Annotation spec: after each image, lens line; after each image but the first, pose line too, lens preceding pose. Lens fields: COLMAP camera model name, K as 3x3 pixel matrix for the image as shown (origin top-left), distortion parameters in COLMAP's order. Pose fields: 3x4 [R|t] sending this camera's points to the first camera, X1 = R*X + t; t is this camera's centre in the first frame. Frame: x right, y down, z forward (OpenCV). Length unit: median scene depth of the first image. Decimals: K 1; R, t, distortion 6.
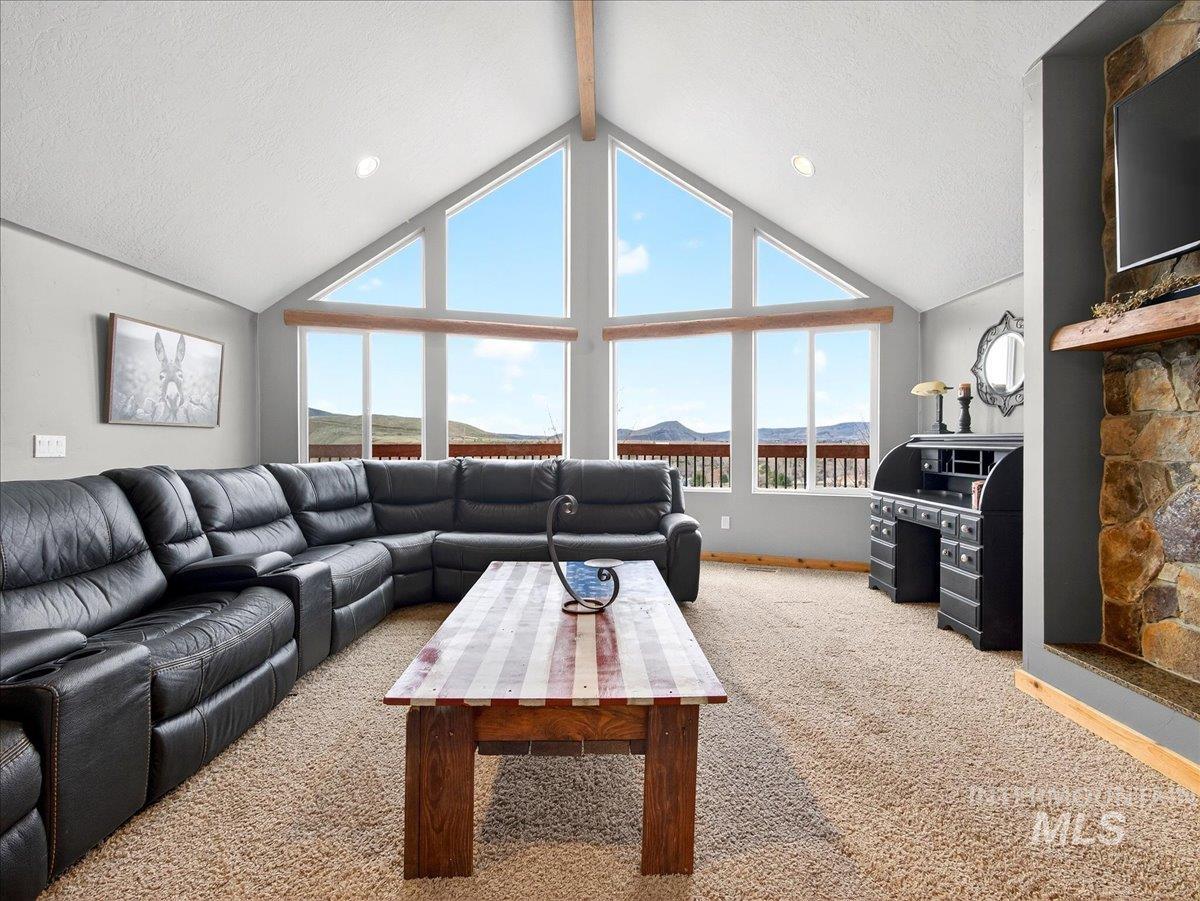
lens RADIAL K [[563.8, 0, 600.0], [0, 563.8, 450.5], [0, 0, 1]] dist [-0.001938, 0.000872]
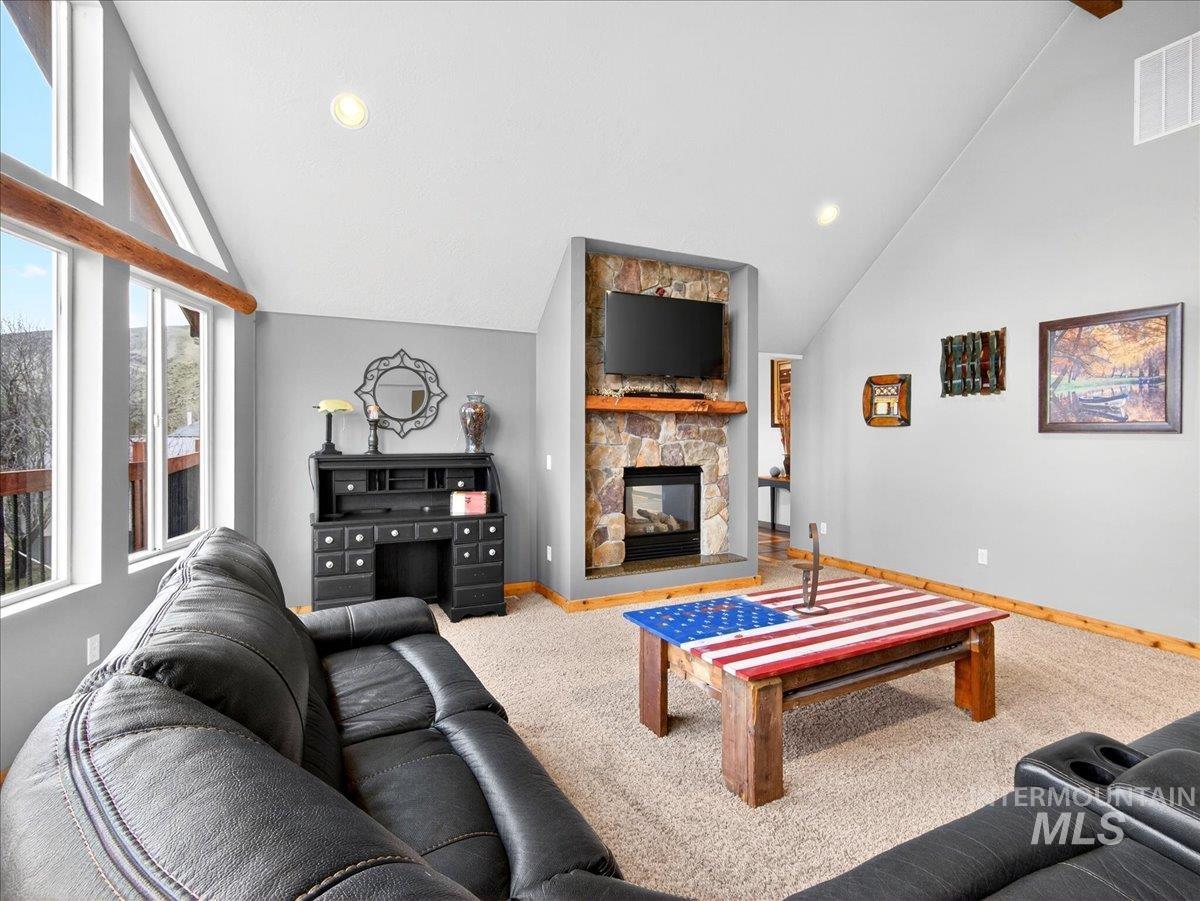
lens RADIAL K [[617.4, 0, 604.0], [0, 617.4, 435.0], [0, 0, 1]] dist [-0.000931, -0.000628]
pose [[-0.449523, -0.003078, 0.893263, -0.547469], [0.013930, 0.999848, 0.010456, -0.066239], [-0.893160, 0.017143, -0.449412, 1.058680]]
